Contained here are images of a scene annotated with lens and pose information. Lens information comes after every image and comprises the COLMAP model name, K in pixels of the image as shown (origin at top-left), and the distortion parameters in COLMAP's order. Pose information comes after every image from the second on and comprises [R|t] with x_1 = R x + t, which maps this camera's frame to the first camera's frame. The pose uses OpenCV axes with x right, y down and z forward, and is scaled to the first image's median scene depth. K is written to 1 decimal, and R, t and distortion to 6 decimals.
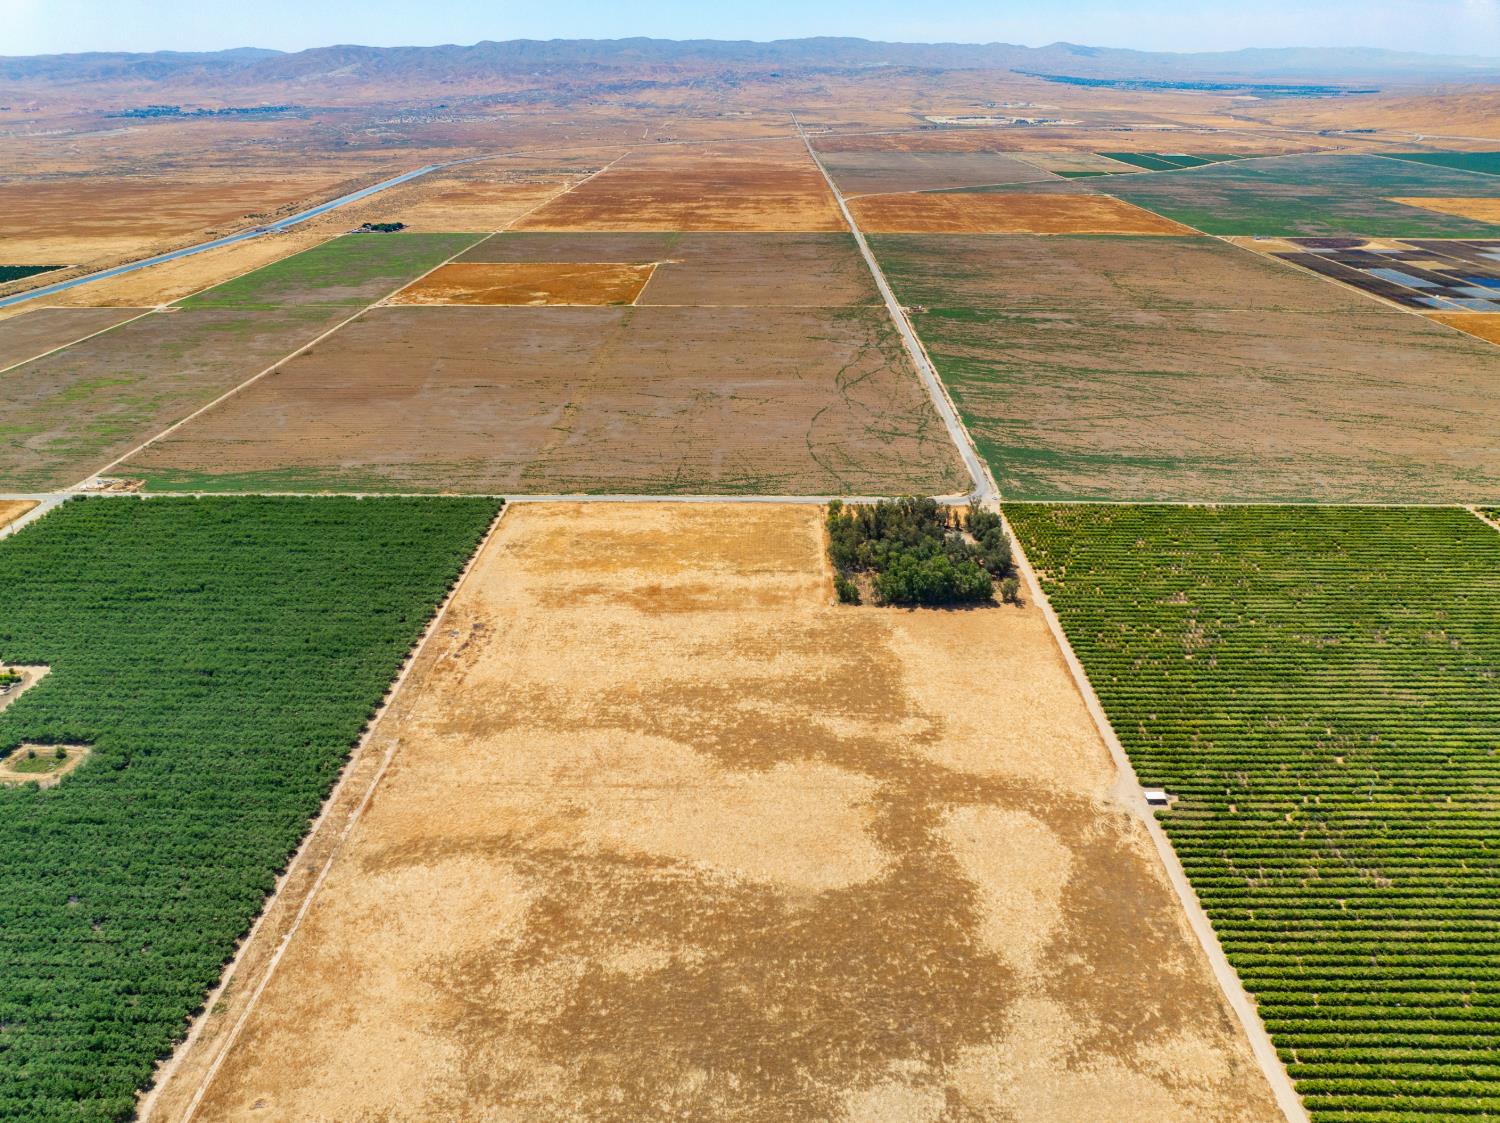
lens RADIAL K [[1051.9, 0, 750.6], [0, 1051.9, 566.5], [0, 0, 1]] dist [-0.047189, 0.016112]
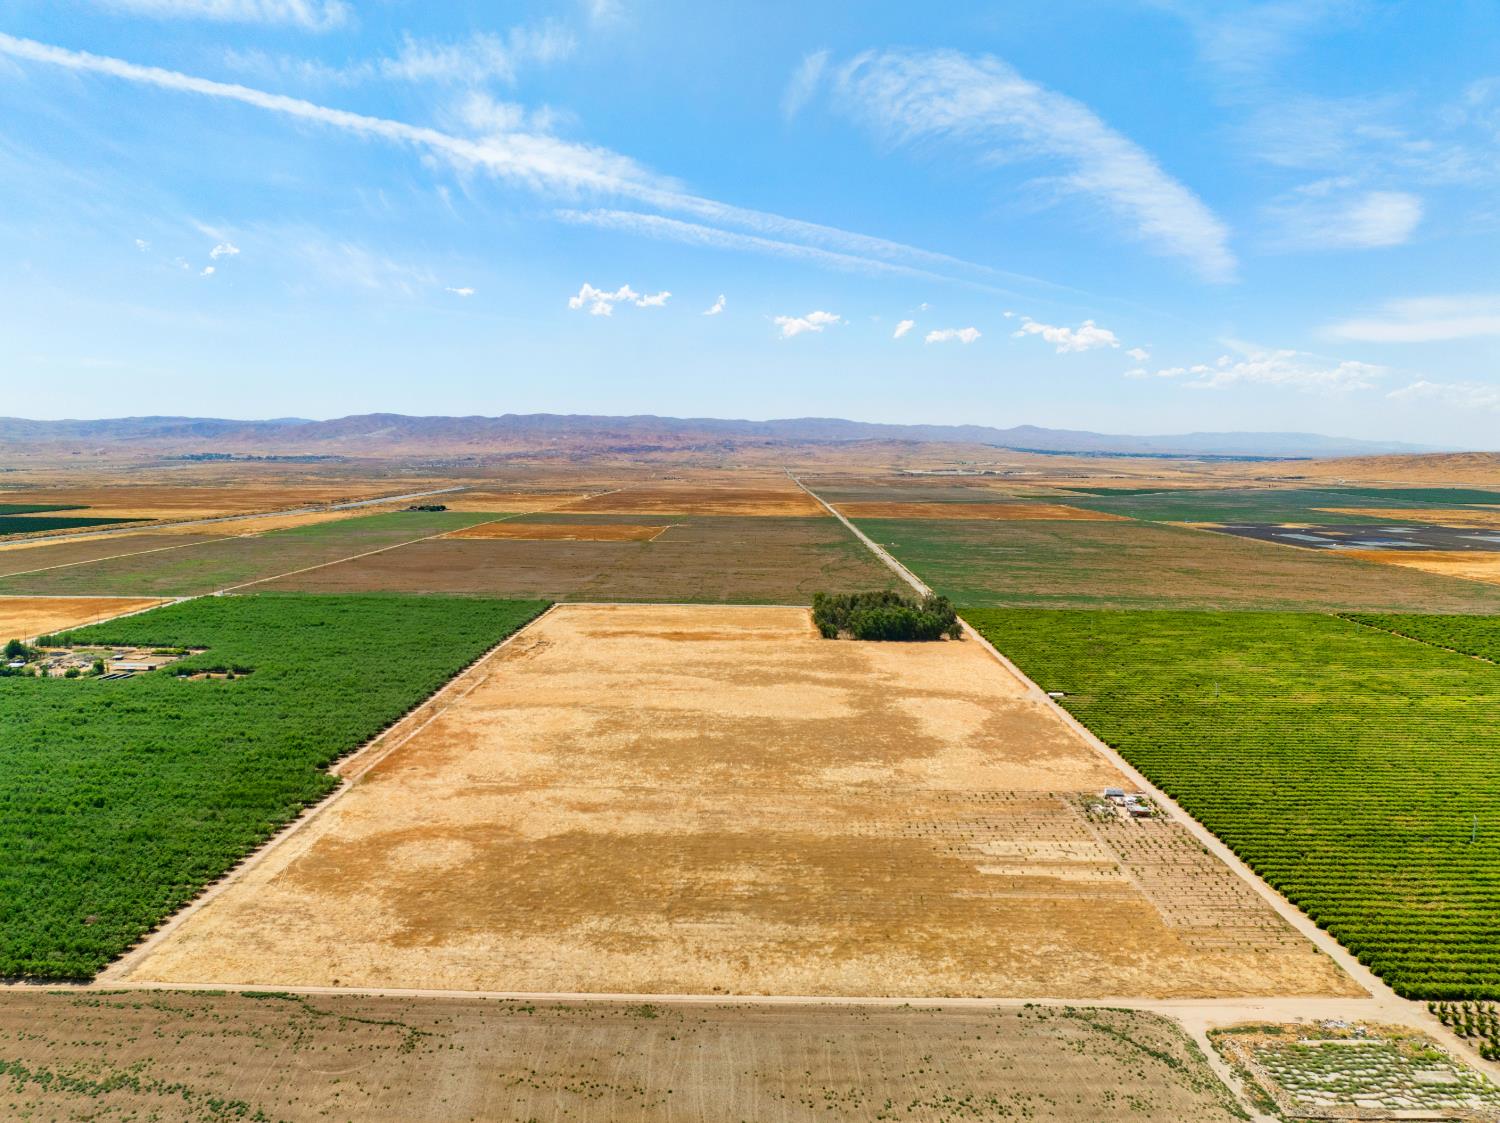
lens RADIAL K [[1051.9, 0, 750.0], [0, 1051.9, 557.7], [0, 0, 1]] dist [-0.047189, 0.016112]
pose [[0.999907, 0.012688, 0.004957, -0.011612], [-0.010270, 0.941233, -0.337602, 0.379674], [-0.008949, 0.337520, 0.941276, -0.242459]]
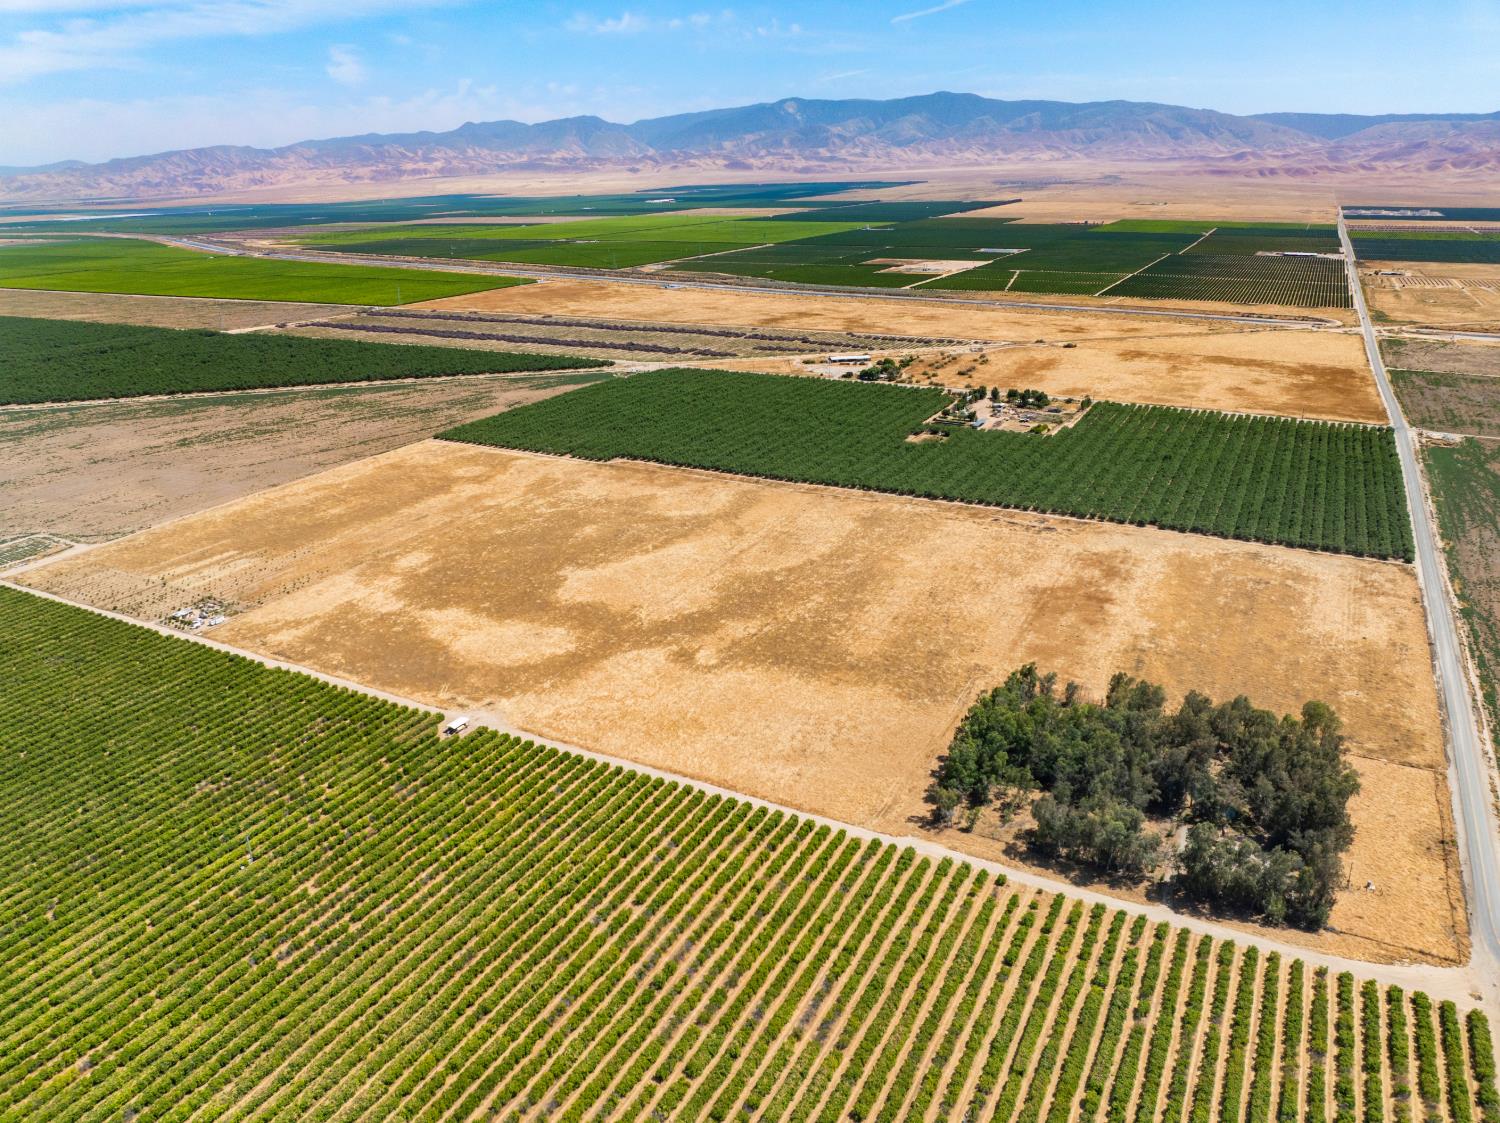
lens RADIAL K [[1051.9, 0, 752.6], [0, 1051.9, 566.6], [0, 0, 1]] dist [-0.047189, 0.016112]
pose [[-0.449650, 0.327992, -0.830805, 0.720875], [-0.370049, 0.778154, 0.507485, -0.320821], [0.812945, 0.535629, -0.228524, 0.988255]]
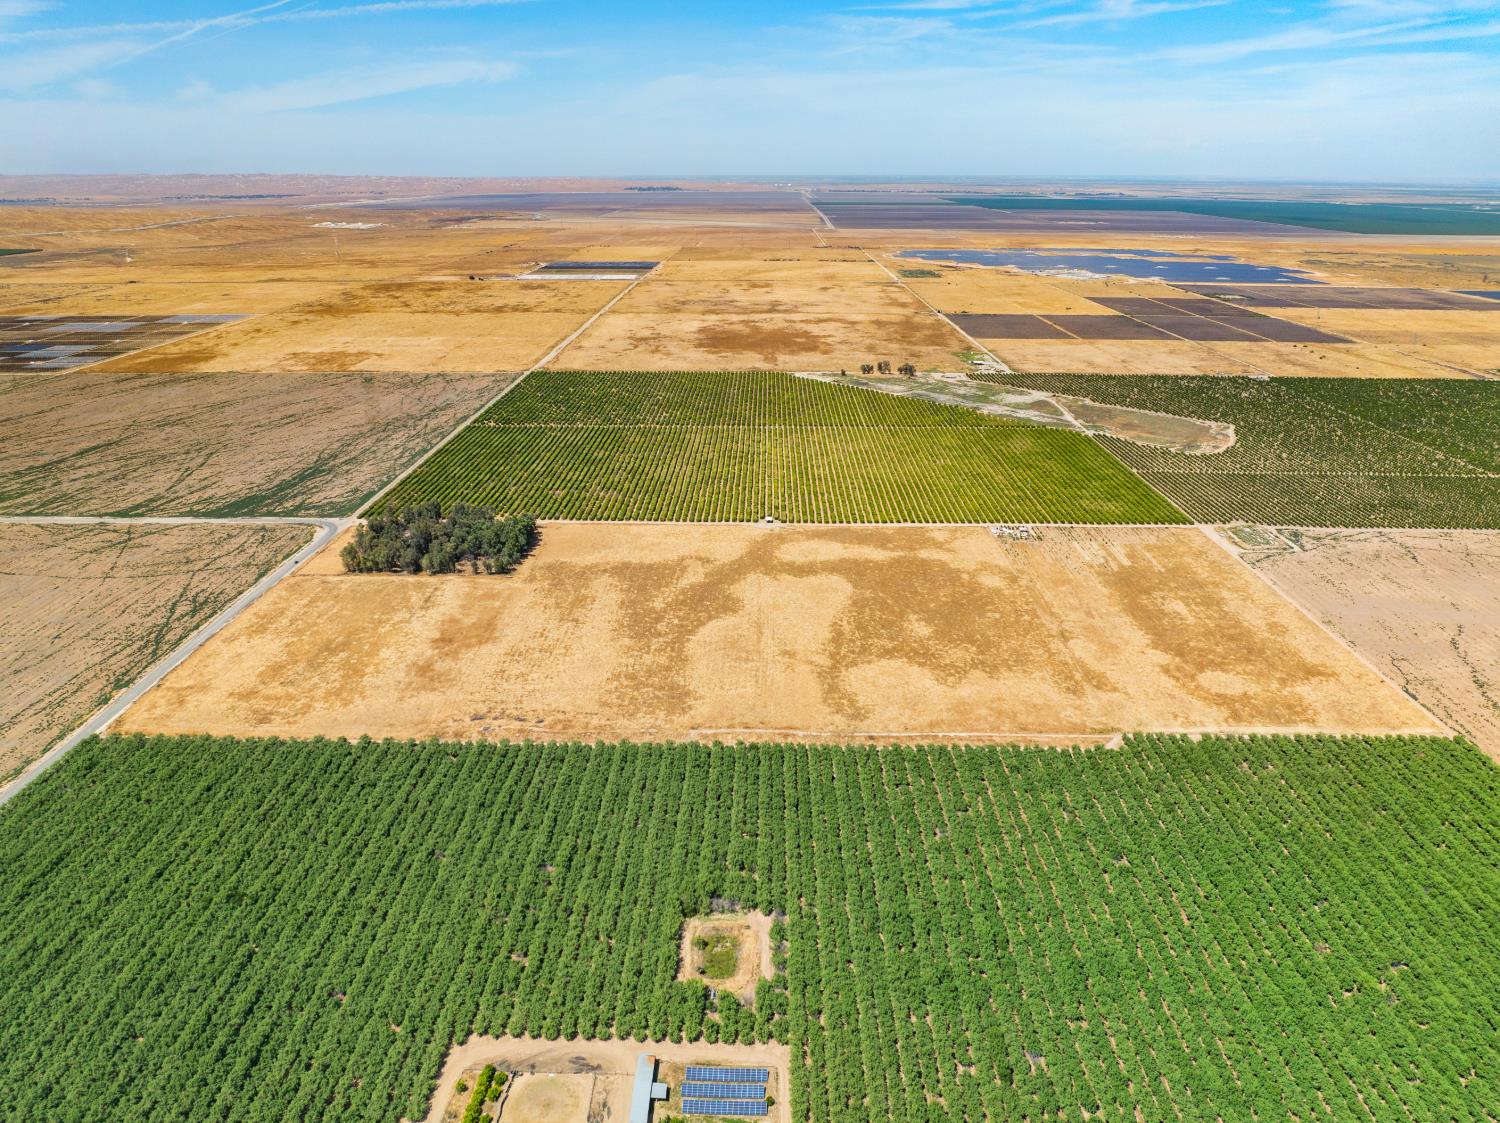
lens RADIAL K [[1051.9, 0, 746.0], [0, 1051.9, 576.2], [0, 0, 1]] dist [-0.047189, 0.016112]
pose [[0.001979, -0.355403, 0.934711, -1.036026], [0.430181, 0.844107, 0.320043, -0.230802], [-0.902741, 0.401461, 0.154558, 0.581991]]
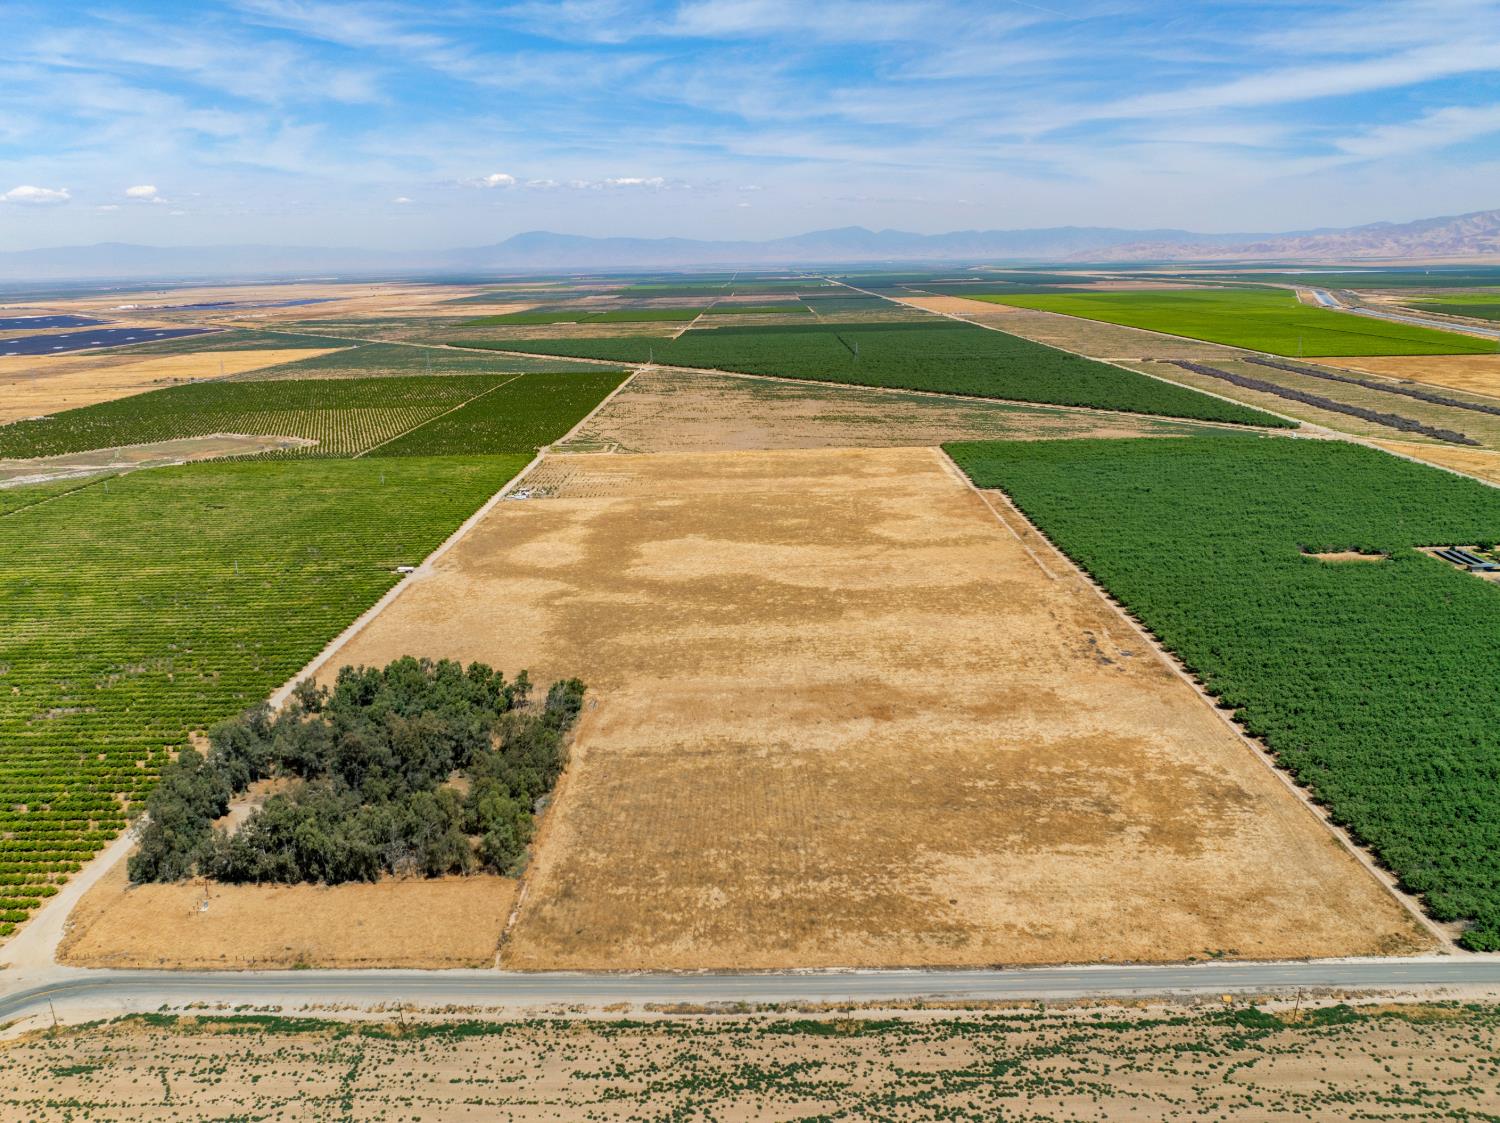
lens RADIAL K [[1051.9, 0, 749.1], [0, 1051.9, 588.8], [0, 0, 1]] dist [-0.047189, 0.016112]
pose [[-0.999600, 0.028260, -0.000776, -0.018608], [0.020118, 0.730367, 0.682758, -0.455290], [0.019862, 0.682470, -0.730644, 1.438131]]
